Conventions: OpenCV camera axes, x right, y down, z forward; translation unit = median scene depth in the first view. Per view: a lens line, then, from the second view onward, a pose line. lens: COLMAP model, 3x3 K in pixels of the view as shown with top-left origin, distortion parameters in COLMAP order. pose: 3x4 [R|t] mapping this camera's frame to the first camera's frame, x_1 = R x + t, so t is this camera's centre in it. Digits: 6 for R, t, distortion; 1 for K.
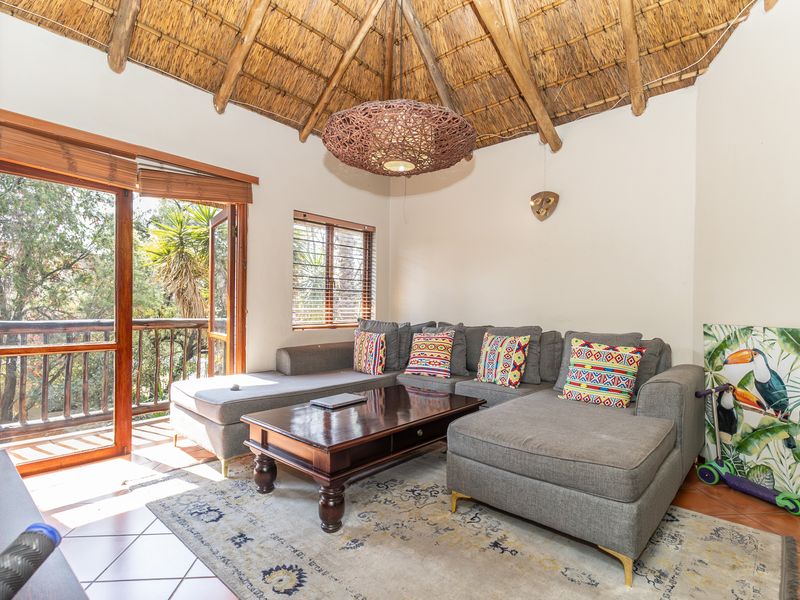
lens RADIAL K [[420.6, 0, 408.1], [0, 420.6, 302.4], [0, 0, 1]] dist [0.000991, -0.000976]
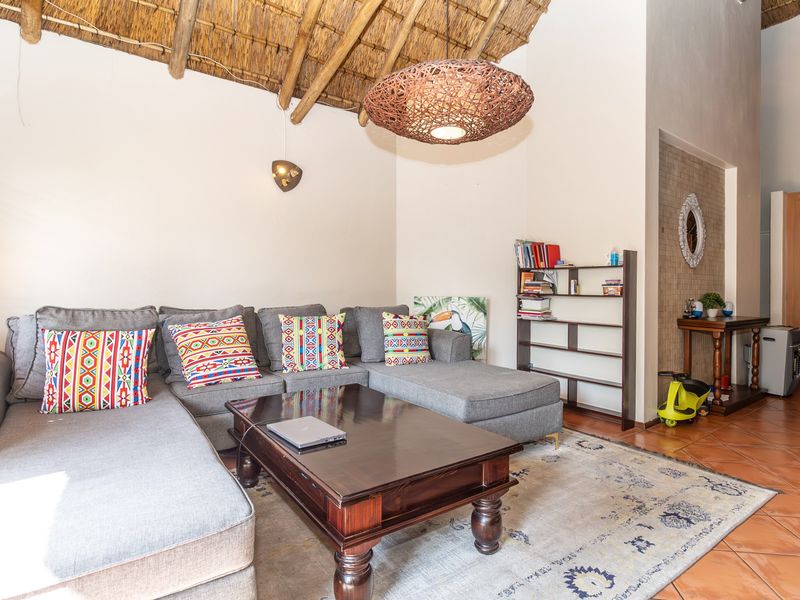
lens RADIAL K [[427.6, 0, 396.5], [0, 427.6, 286.8], [0, 0, 1]] dist [-0.002490, -0.000455]
pose [[0.232881, -0.002130, 0.972503, -0.680582], [-0.014629, 0.999877, 0.005693, 0.009863], [-0.972395, -0.015552, 0.232821, 0.669458]]
